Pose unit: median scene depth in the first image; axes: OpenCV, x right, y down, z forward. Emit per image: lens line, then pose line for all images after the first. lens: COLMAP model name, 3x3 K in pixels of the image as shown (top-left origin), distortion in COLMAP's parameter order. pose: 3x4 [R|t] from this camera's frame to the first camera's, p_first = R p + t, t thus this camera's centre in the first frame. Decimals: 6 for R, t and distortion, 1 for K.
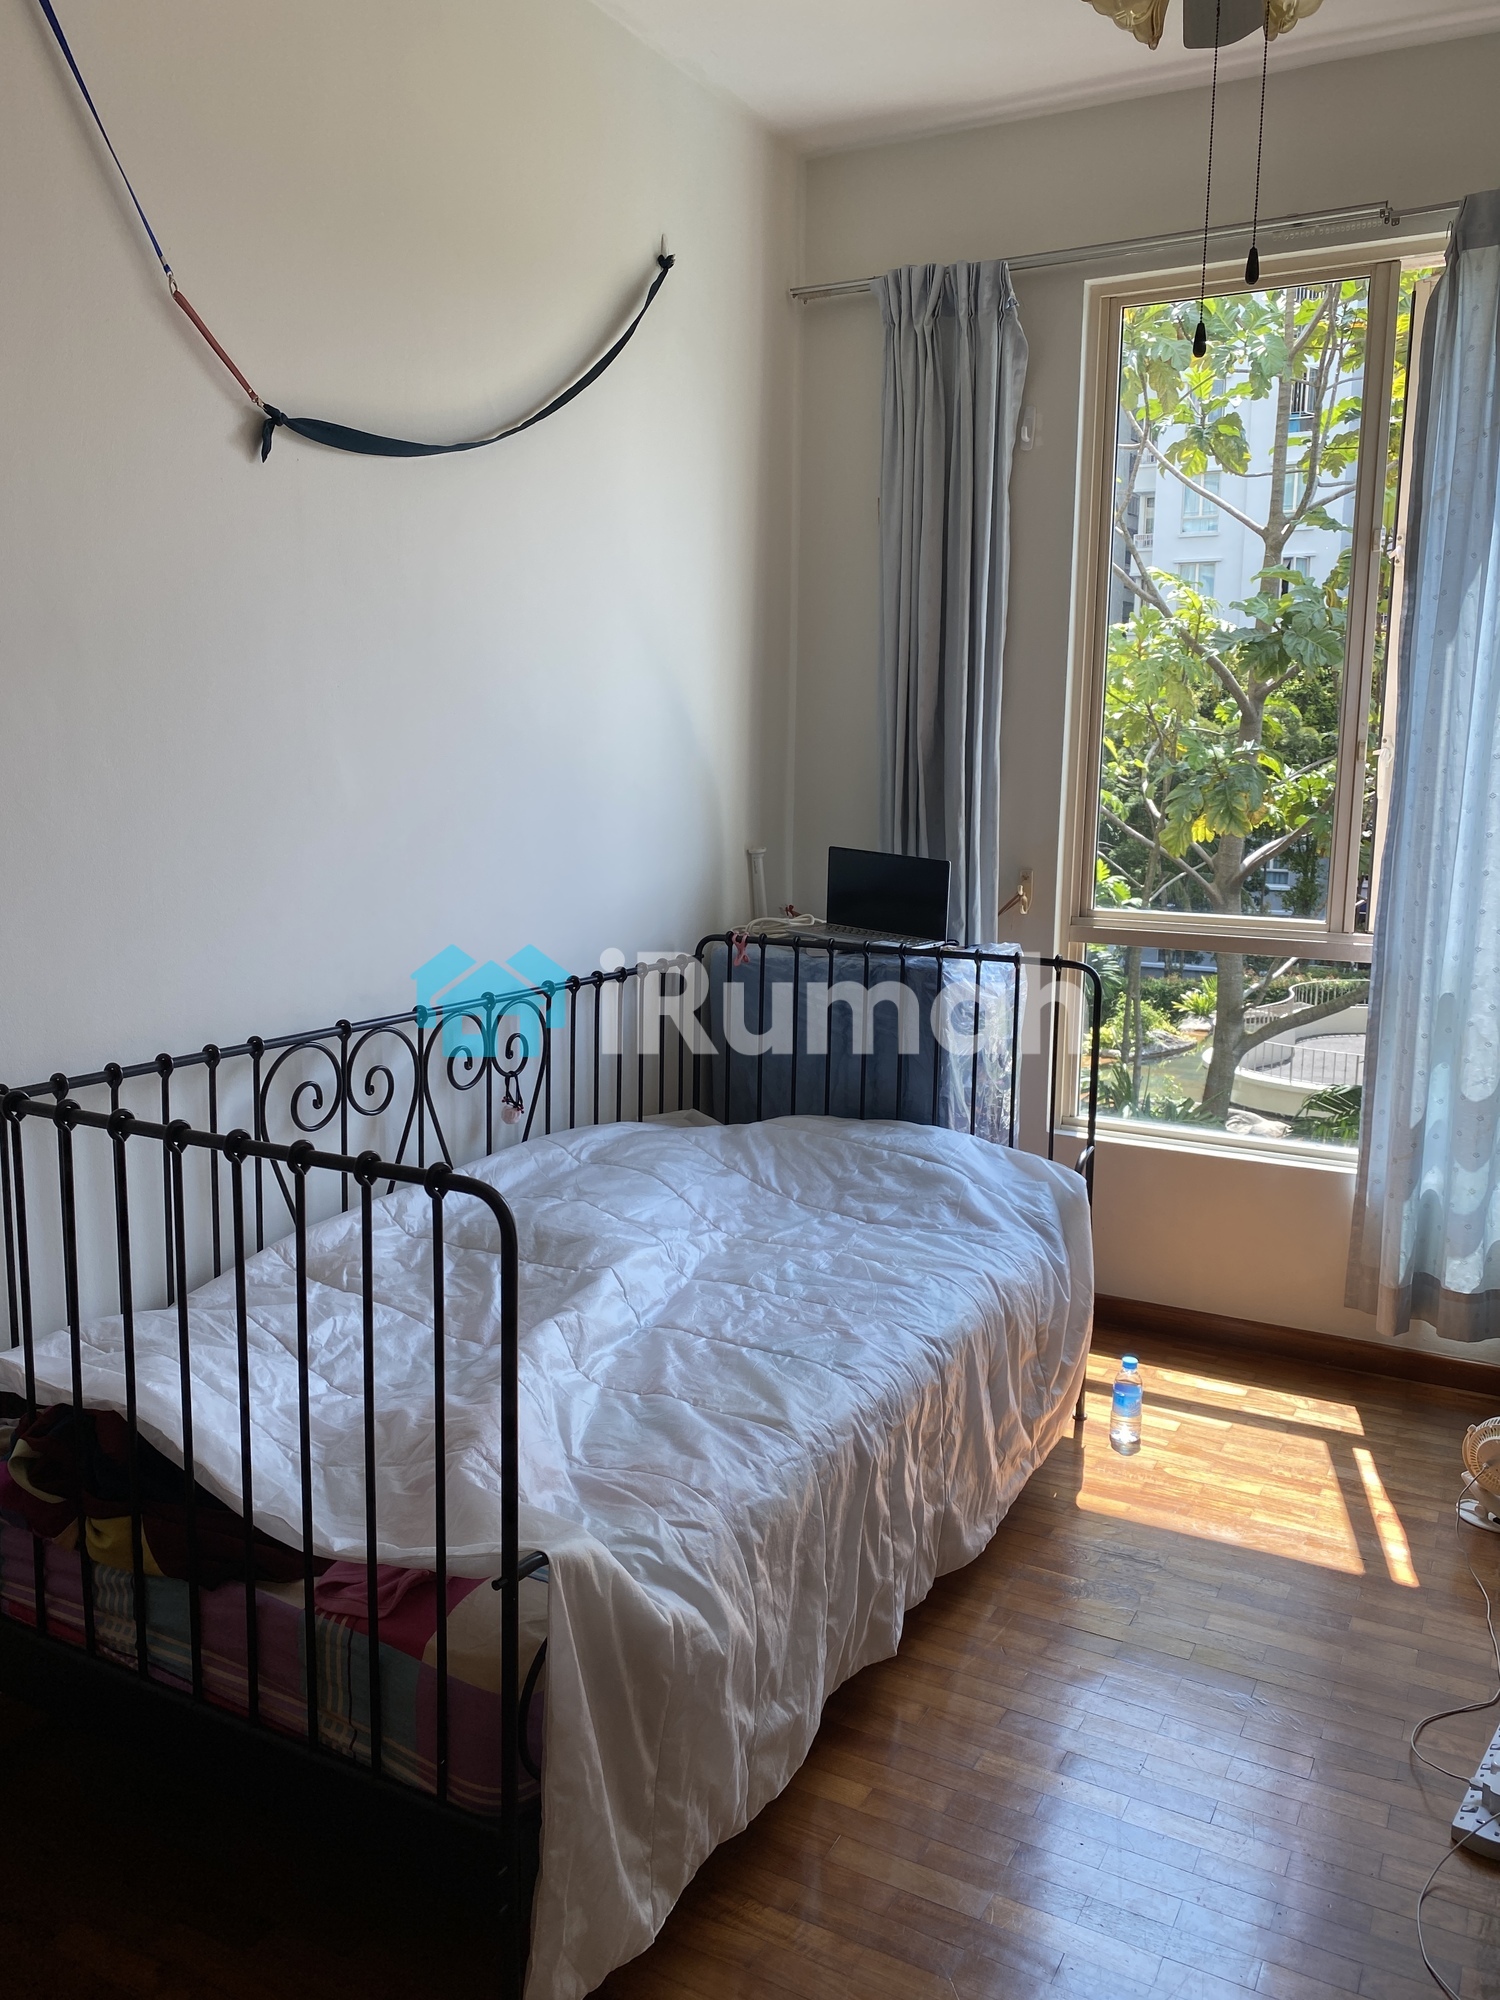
lens RADIAL K [[1538.7, 0, 767.5], [0, 1538.7, 989.9], [0, 0, 1]] dist [0.021669, -0.020192]
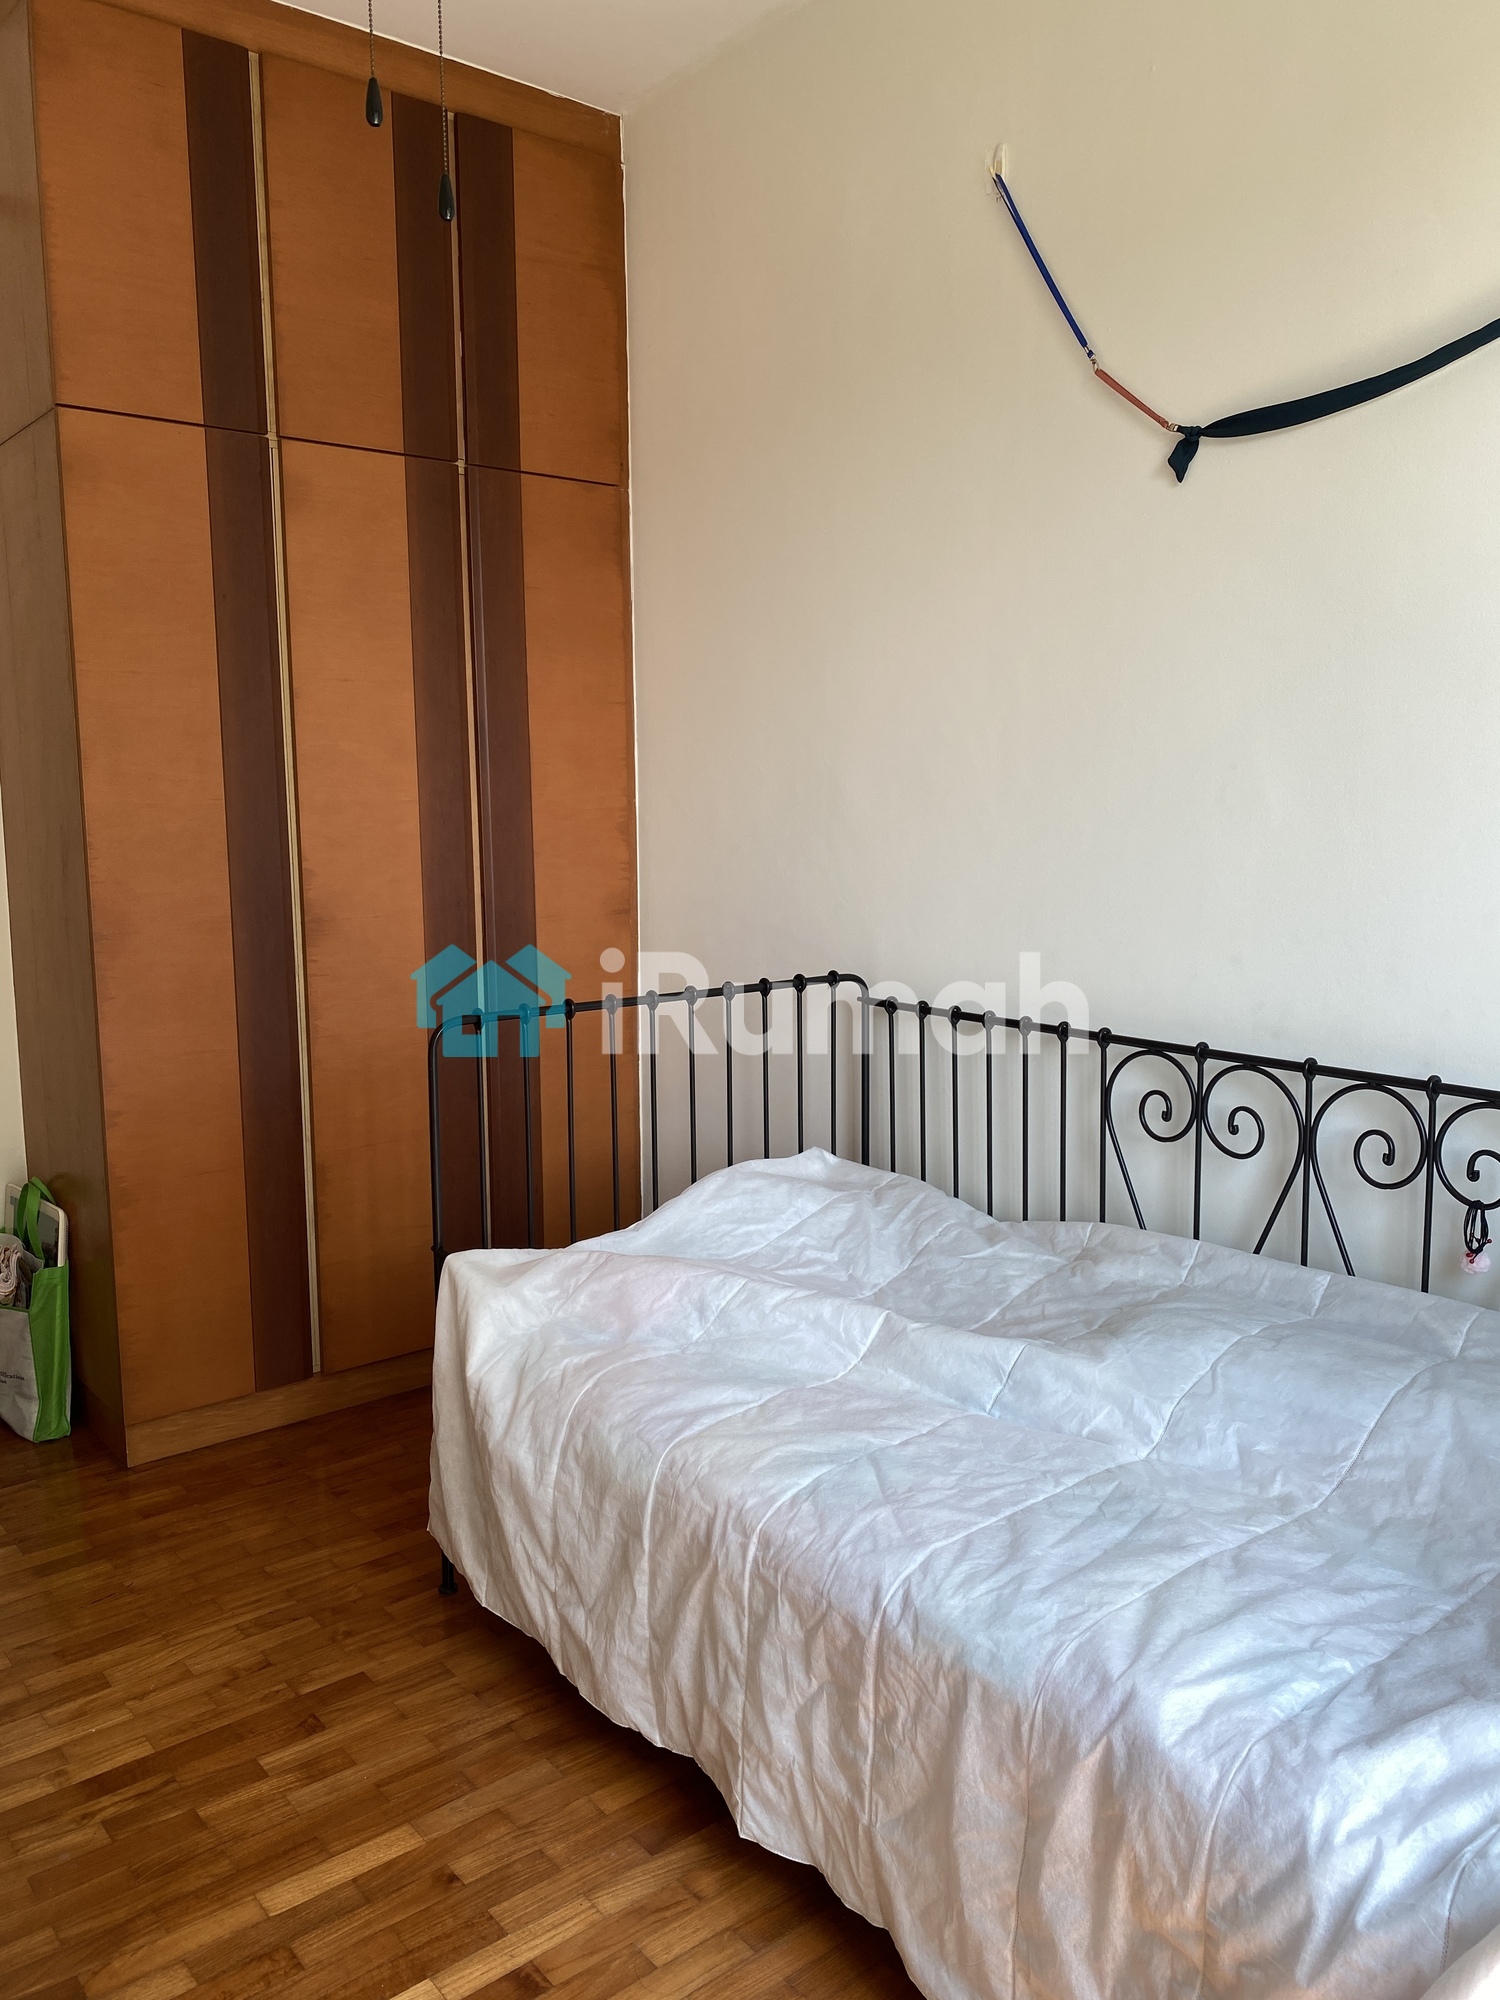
lens RADIAL K [[1538.7, 0, 761.5], [0, 1538.7, 997.7], [0, 0, 1]] dist [0.021669, -0.020192]
pose [[-0.391746, 0.110494, -0.913414, 0.718786], [-0.135139, 0.975086, 0.175912, -0.142089], [0.910095, 0.192351, -0.367054, 1.124514]]
